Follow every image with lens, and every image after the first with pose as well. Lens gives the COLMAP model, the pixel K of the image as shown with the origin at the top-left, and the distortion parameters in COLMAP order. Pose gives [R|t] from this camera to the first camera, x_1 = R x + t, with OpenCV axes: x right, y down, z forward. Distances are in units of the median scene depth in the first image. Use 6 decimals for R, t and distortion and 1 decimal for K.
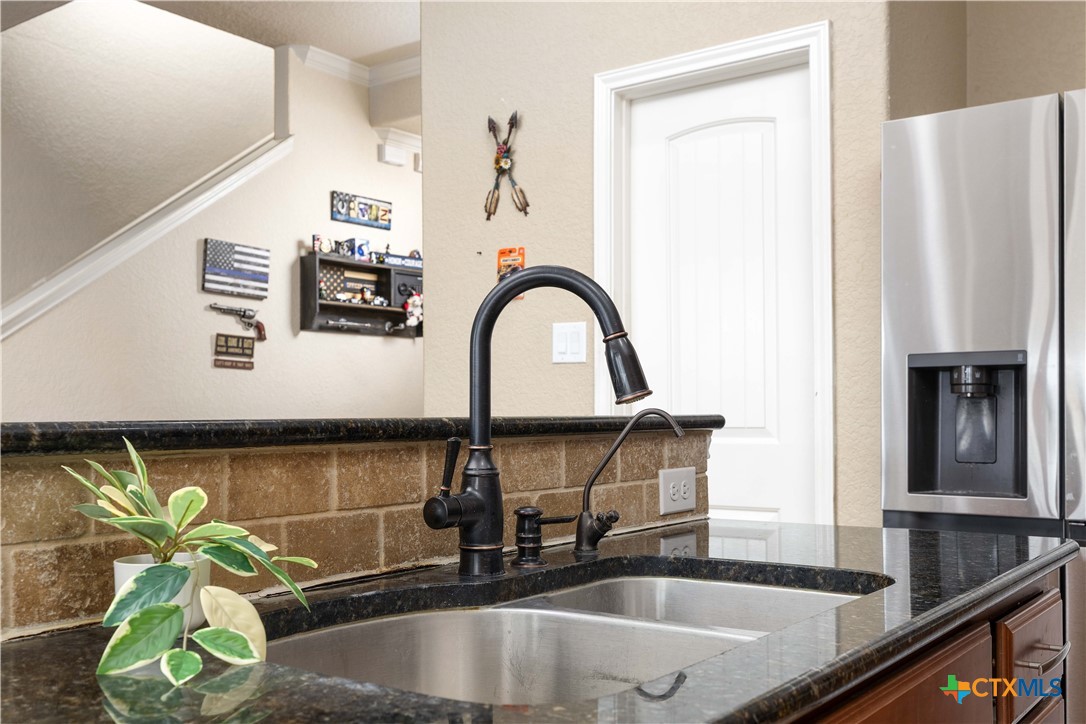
lens RADIAL K [[1071.0, 0, 542.1], [0, 1071.0, 399.7], [0, 0, 1]] dist [-0.007063, -0.007522]
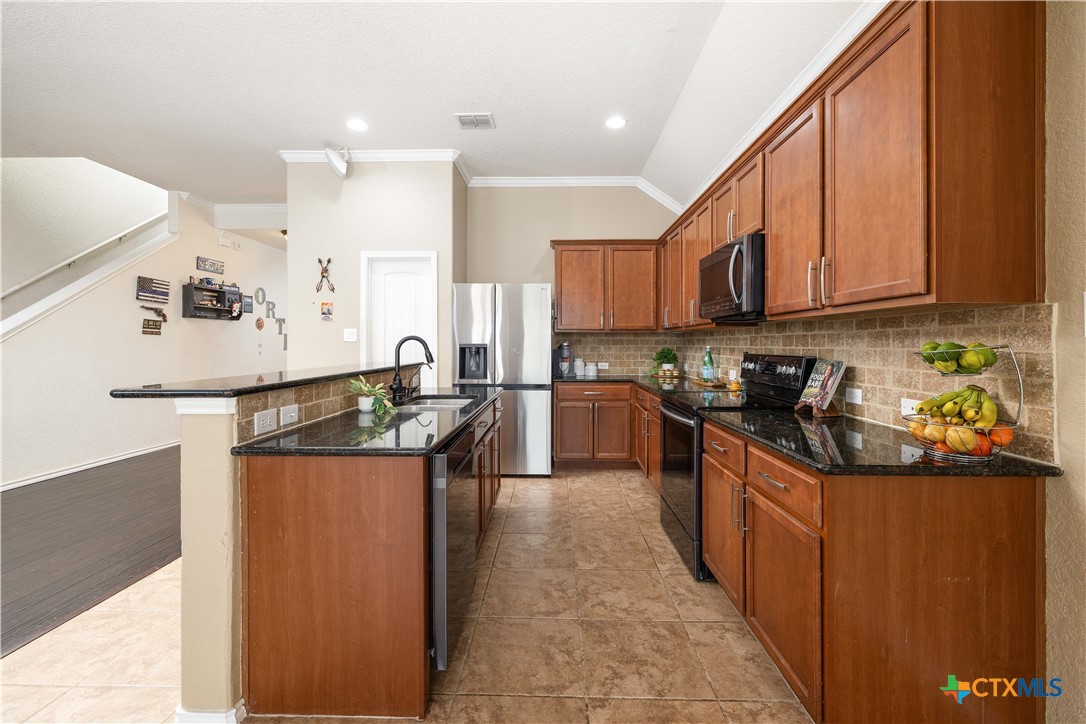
lens RADIAL K [[463.0, 0, 542.2], [0, 463.0, 346.4], [0, 0, 1]] dist [0.000873, 0.000029]
pose [[0.818125, 0.003161, 0.575032, -0.173868], [-0.012716, 0.999840, 0.012596, -0.026311], [-0.574900, -0.017617, 0.818034, -0.254800]]
